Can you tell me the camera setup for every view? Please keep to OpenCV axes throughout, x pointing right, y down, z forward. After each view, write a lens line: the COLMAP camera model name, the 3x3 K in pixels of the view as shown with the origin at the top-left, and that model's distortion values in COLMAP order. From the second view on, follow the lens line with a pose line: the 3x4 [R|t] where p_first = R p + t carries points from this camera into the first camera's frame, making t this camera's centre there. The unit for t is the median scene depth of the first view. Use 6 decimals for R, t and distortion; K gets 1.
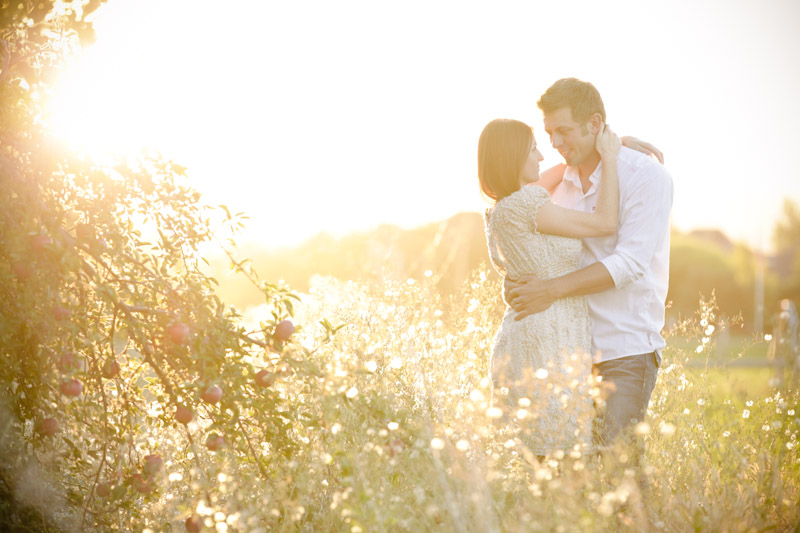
lens RADIAL K [[3876.4, 0, 400.0], [0, 3876.4, 266.5], [0, 0, 1]] dist [1.199648, -0.017543]
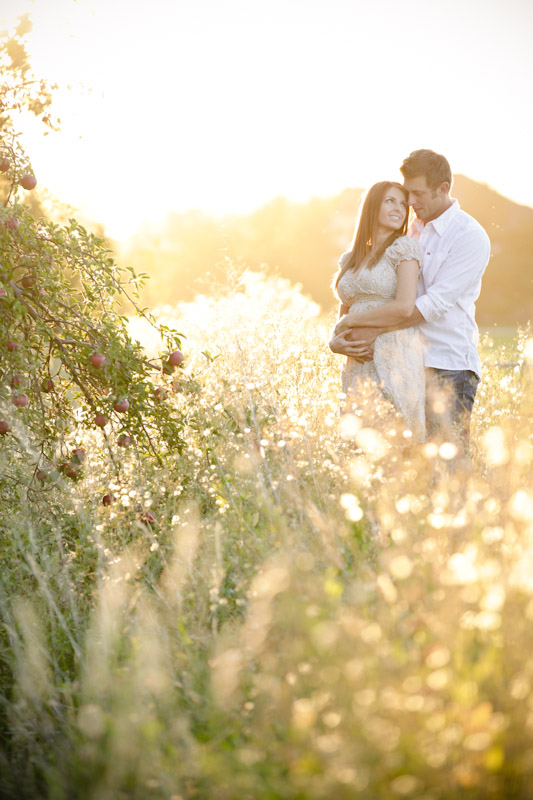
lens RADIAL K [[4484.0, 0, 266.5], [0, 4484.0, 400.0], [0, 0, 1]] dist [1.296716, -21.799799]
pose [[0.999739, 0.007747, -0.021474, 0.034921], [-0.006984, 0.999350, 0.035364, -0.024286], [0.021734, -0.035205, 0.999144, -0.550803]]
